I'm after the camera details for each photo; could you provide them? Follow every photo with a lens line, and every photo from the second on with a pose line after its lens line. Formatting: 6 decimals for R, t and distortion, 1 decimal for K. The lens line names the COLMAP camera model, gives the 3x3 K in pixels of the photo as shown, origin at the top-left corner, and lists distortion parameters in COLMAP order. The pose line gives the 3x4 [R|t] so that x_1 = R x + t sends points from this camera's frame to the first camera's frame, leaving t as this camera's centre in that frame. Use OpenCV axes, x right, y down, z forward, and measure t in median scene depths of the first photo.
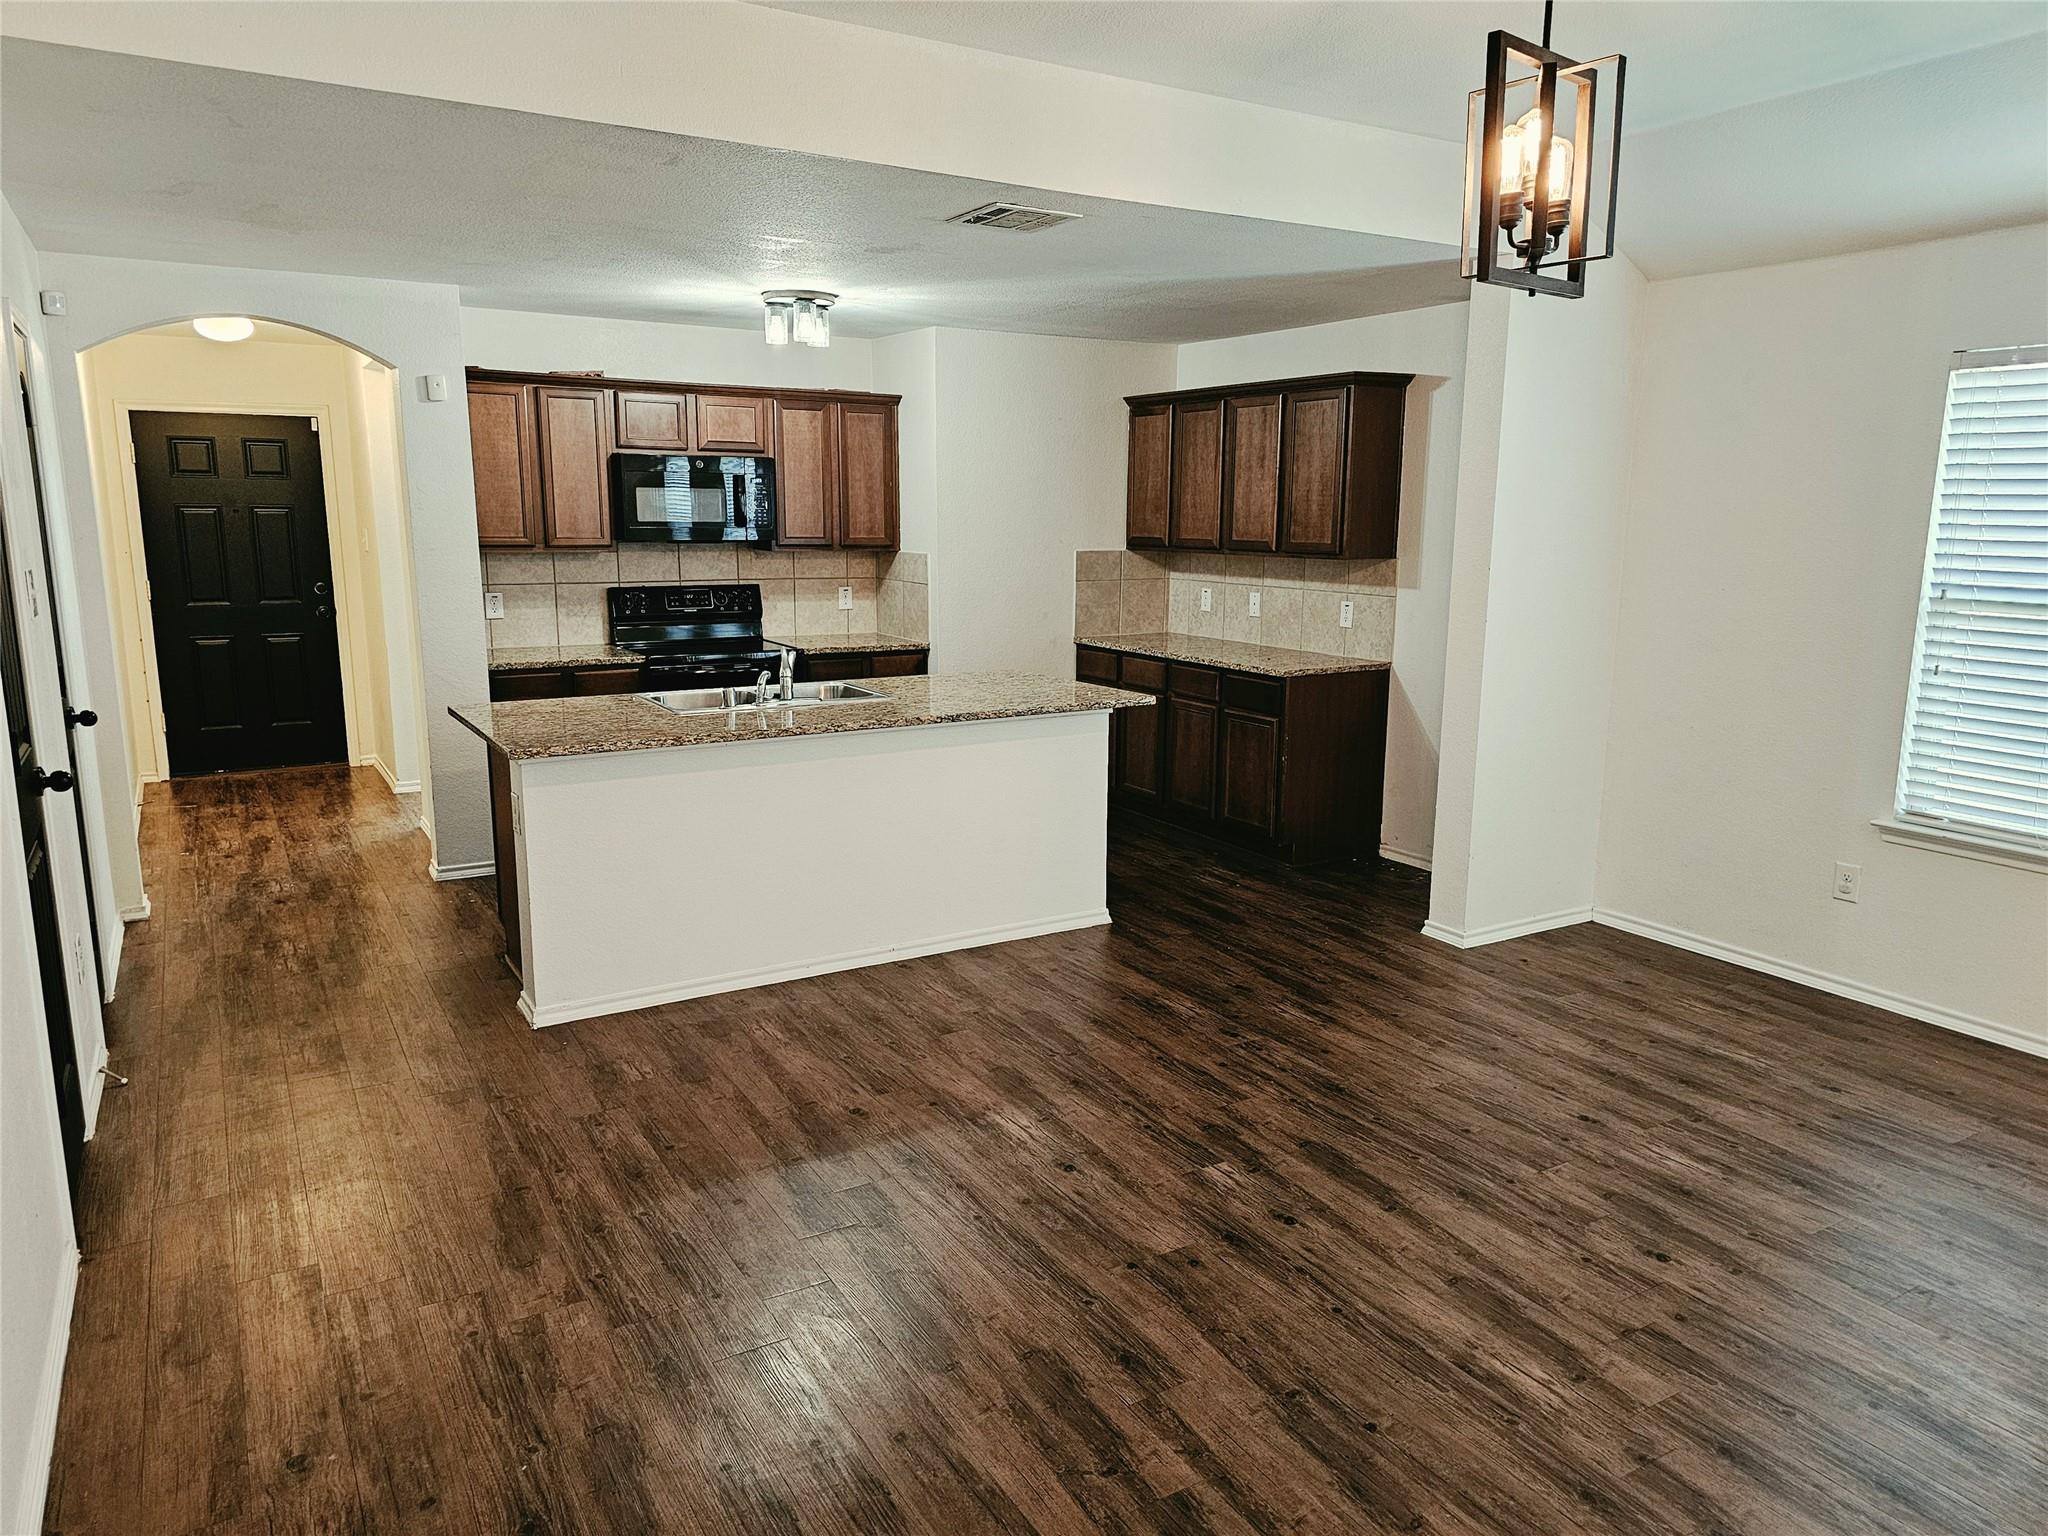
lens RADIAL K [[1365.8, 0, 1042.1], [0, 1365.8, 760.1], [0, 0, 1]] dist [0.051916, -0.036766]
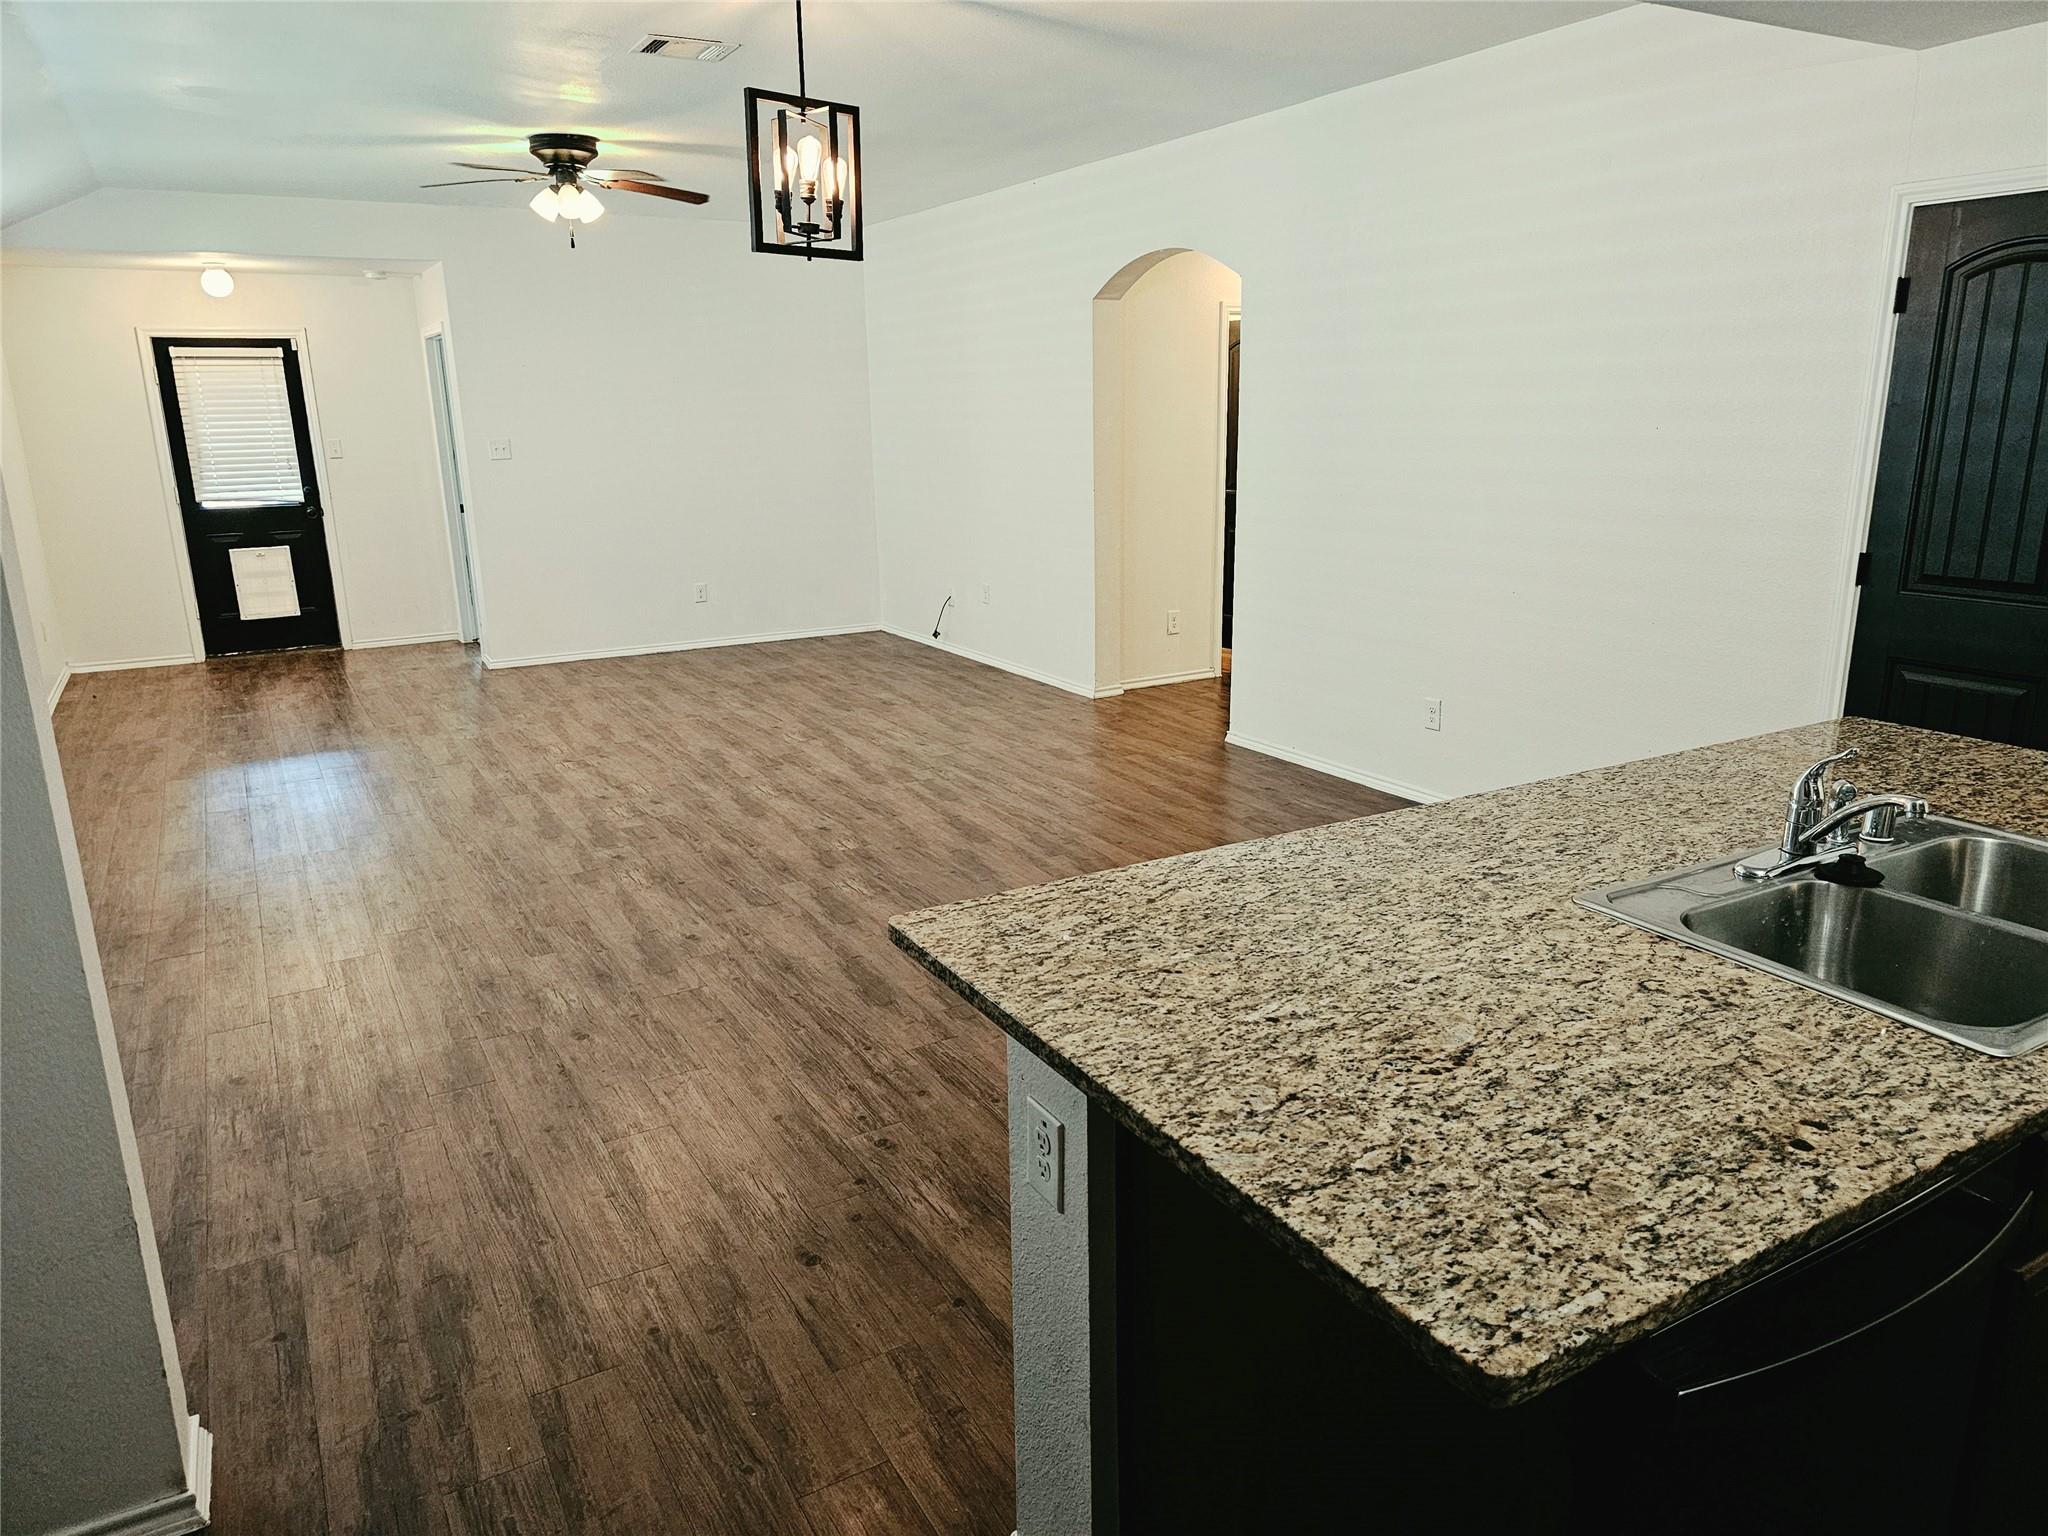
lens RADIAL K [[1378.9, 0, 1036.1], [0, 1378.9, 761.4], [0, 0, 1]] dist [0.058470, -0.057011]
pose [[-0.999778, -0.002803, 0.020878, 0.027921], [0.006362, 0.904660, 0.426086, -0.183882], [-0.020082, 0.426124, -0.904442, 0.988267]]
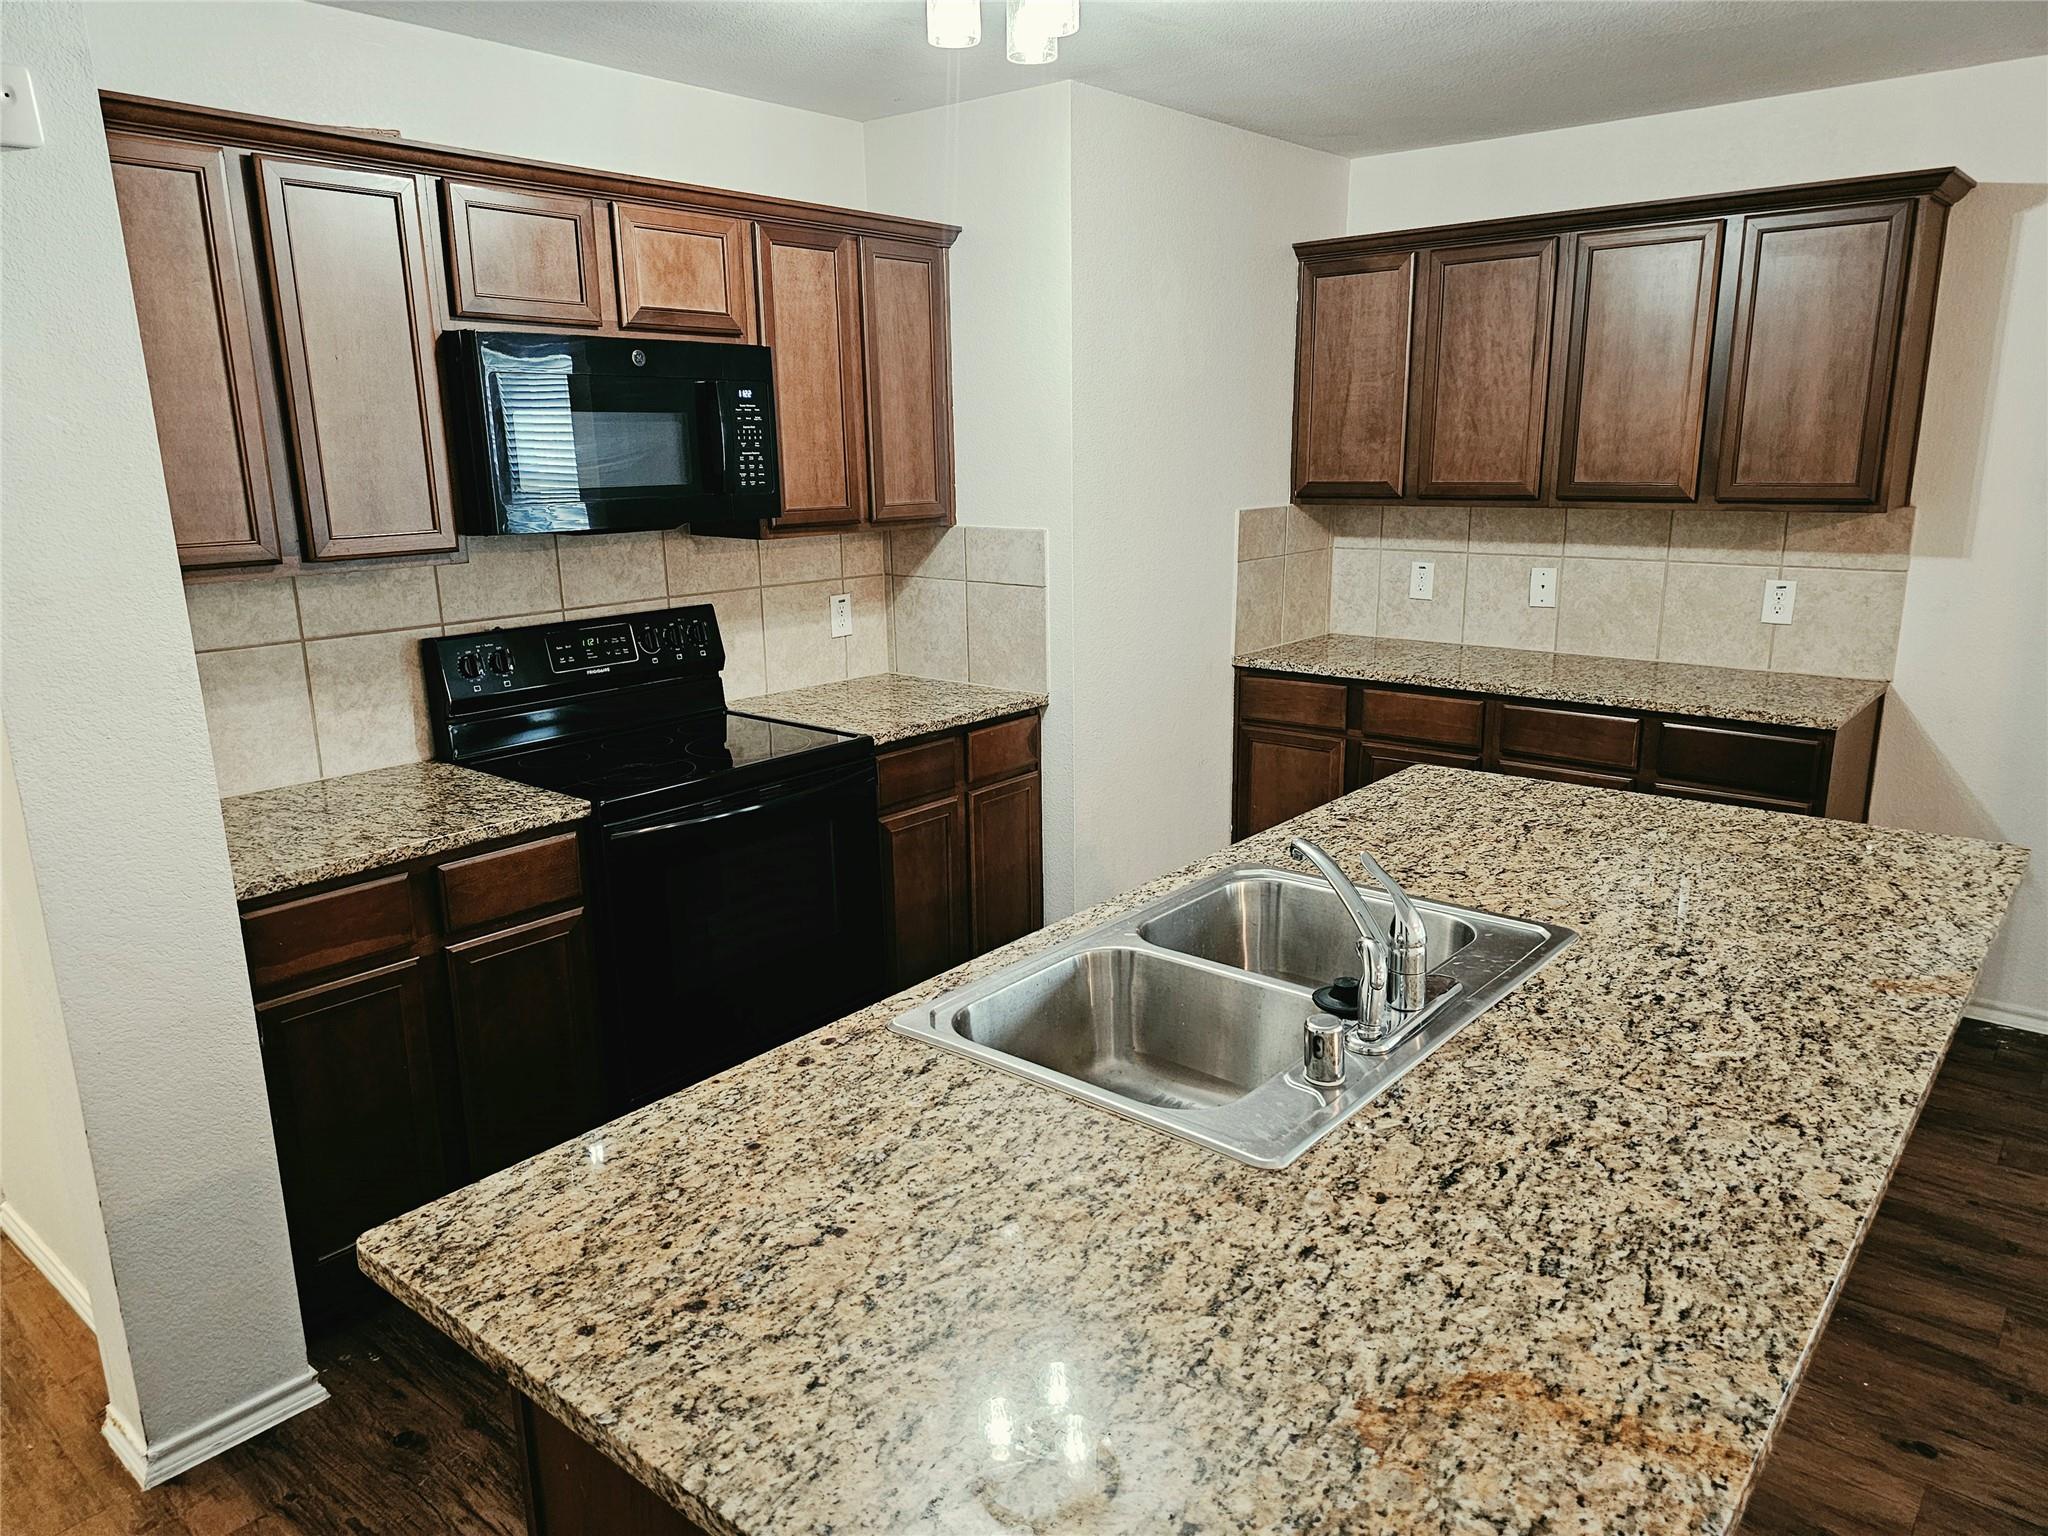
lens RADIAL K [[1382.3, 0, 1039.5], [0, 1382.3, 776.7], [0, 0, 1]] dist [0.070898, -0.059774]
pose [[0.945249, -0.100068, 0.310631, -0.271884], [0.081210, 0.994013, 0.073092, -0.097692], [-0.316085, -0.043864, 0.947716, 0.496968]]
